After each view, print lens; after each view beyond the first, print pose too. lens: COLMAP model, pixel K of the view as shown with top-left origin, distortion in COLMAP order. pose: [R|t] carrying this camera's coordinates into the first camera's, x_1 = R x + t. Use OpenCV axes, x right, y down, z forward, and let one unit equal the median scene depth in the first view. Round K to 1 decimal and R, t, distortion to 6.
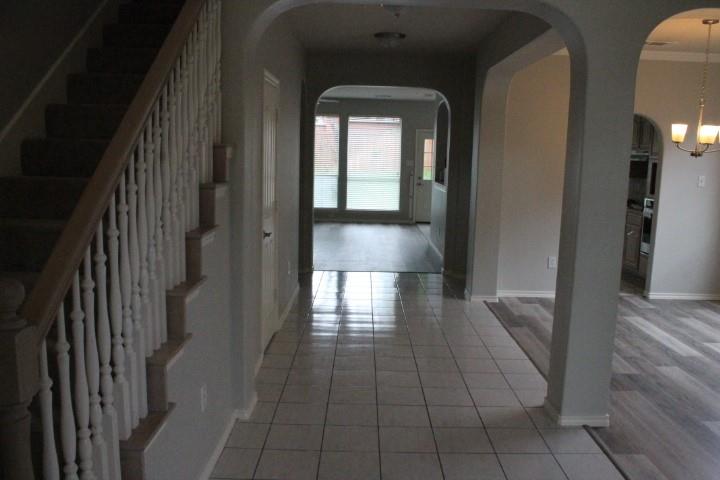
lens RADIAL K [[602.6, 0, 364.1], [0, 602.6, 243.4], [0, 0, 1]] dist [-0.139907, 0.086950]
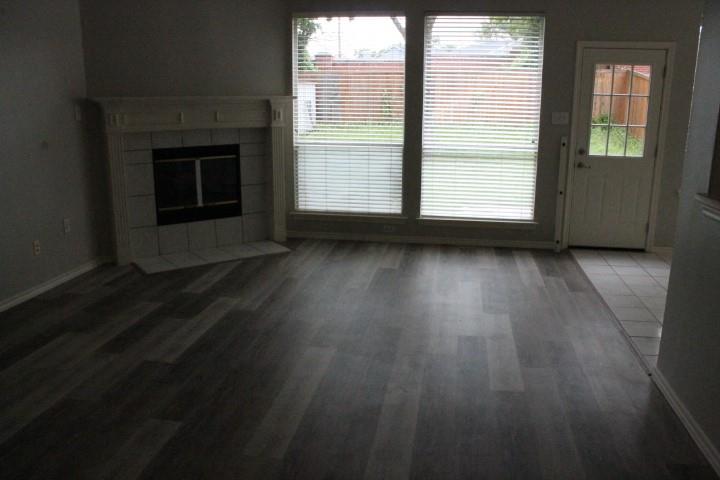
lens RADIAL K [[602.6, 0, 363.3], [0, 602.6, 244.9], [0, 0, 1]] dist [-0.139907, 0.086950]
pose [[0.987679, 0.017558, -0.155507, 0.000538], [-0.002569, 0.995371, 0.096070, -0.081687], [0.156474, -0.094487, 0.983152, 0.533243]]
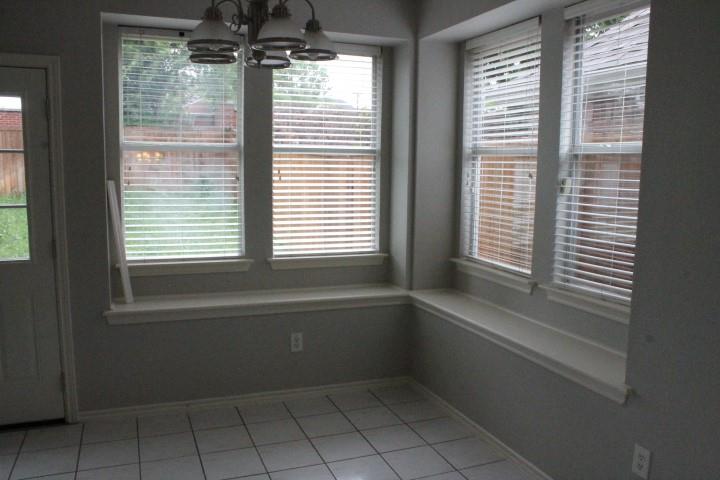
lens RADIAL K [[602.6, 0, 361.9], [0, 602.6, 254.3], [0, 0, 1]] dist [-0.139907, 0.086950]
pose [[0.930092, -0.069508, 0.360689, 0.182021], [0.065927, 0.997577, 0.022237, -0.104597], [-0.361361, 0.003097, 0.932421, 0.729972]]
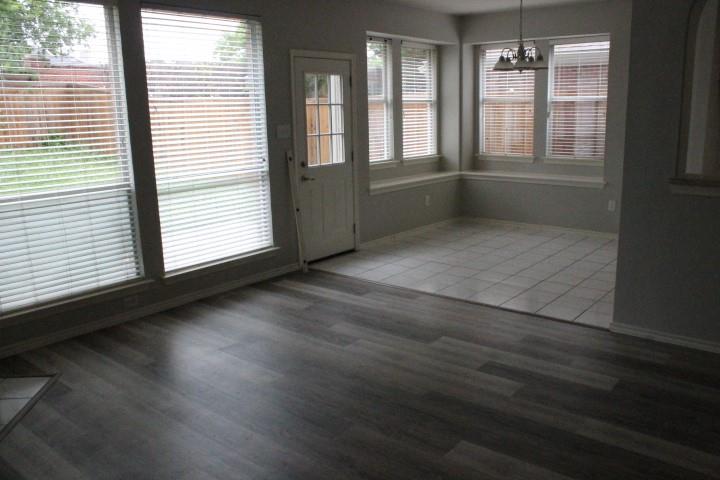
lens RADIAL K [[602.6, 0, 359.8], [0, 602.6, 244.3], [0, 0, 1]] dist [-0.139907, 0.086950]
pose [[0.635635, -0.211579, 0.742430, -0.218468], [0.148521, 0.977260, 0.151344, -0.112697], [-0.757568, 0.014066, 0.652604, 0.690627]]
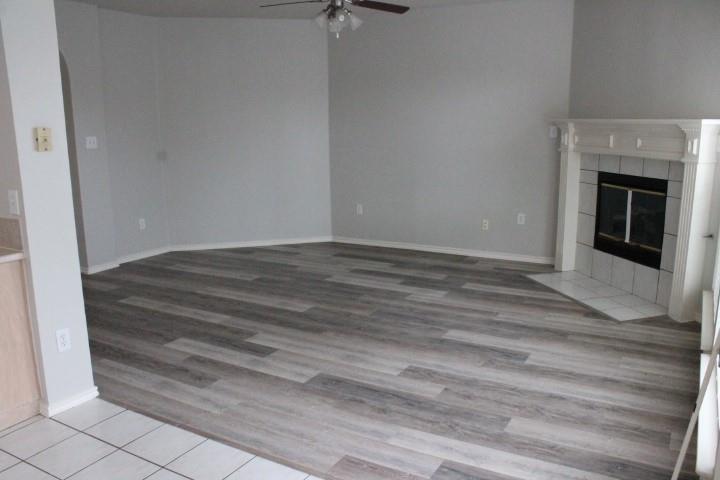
lens RADIAL K [[602.6, 0, 364.2], [0, 602.6, 237.0], [0, 0, 1]] dist [-0.139907, 0.086950]
pose [[-0.491497, 0.143576, -0.858962, 0.233999], [-0.129163, 0.963390, 0.234939, -0.140946], [0.861248, 0.226418, -0.454959, 0.989774]]
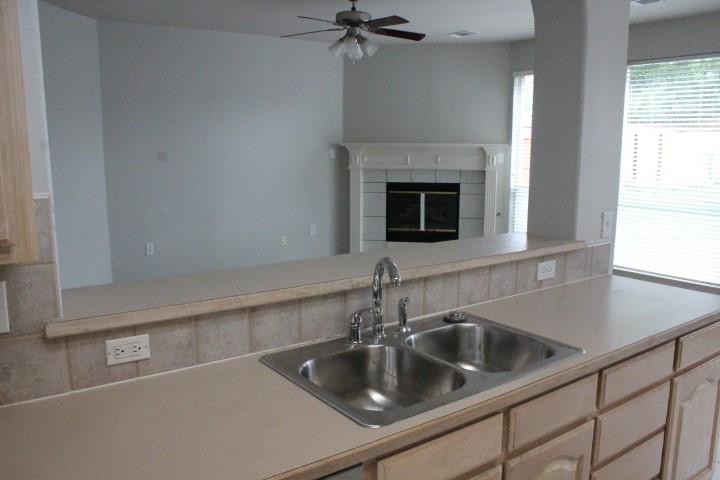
lens RADIAL K [[602.6, 0, 358.4], [0, 602.6, 236.9], [0, 0, 1]] dist [-0.139907, 0.086950]
pose [[0.592745, 0.097318, -0.799489, 0.226987], [-0.103281, 0.993662, 0.044380, -0.080186], [0.798740, 0.056266, 0.599039, 0.573503]]
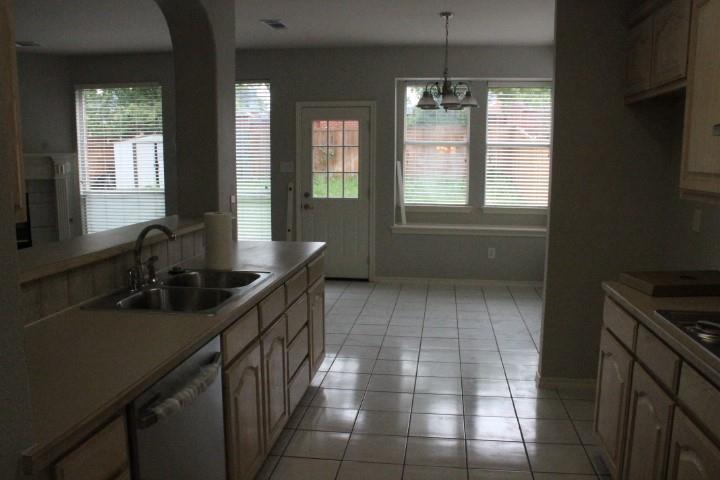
lens RADIAL K [[602.6, 0, 362.9], [0, 602.6, 242.5], [0, 0, 1]] dist [-0.139907, 0.086950]
pose [[0.990765, -0.005339, -0.135486, 0.215446], [0.004616, 0.999973, -0.005652, -0.064047], [0.135513, 0.004975, 0.990763, 0.485810]]
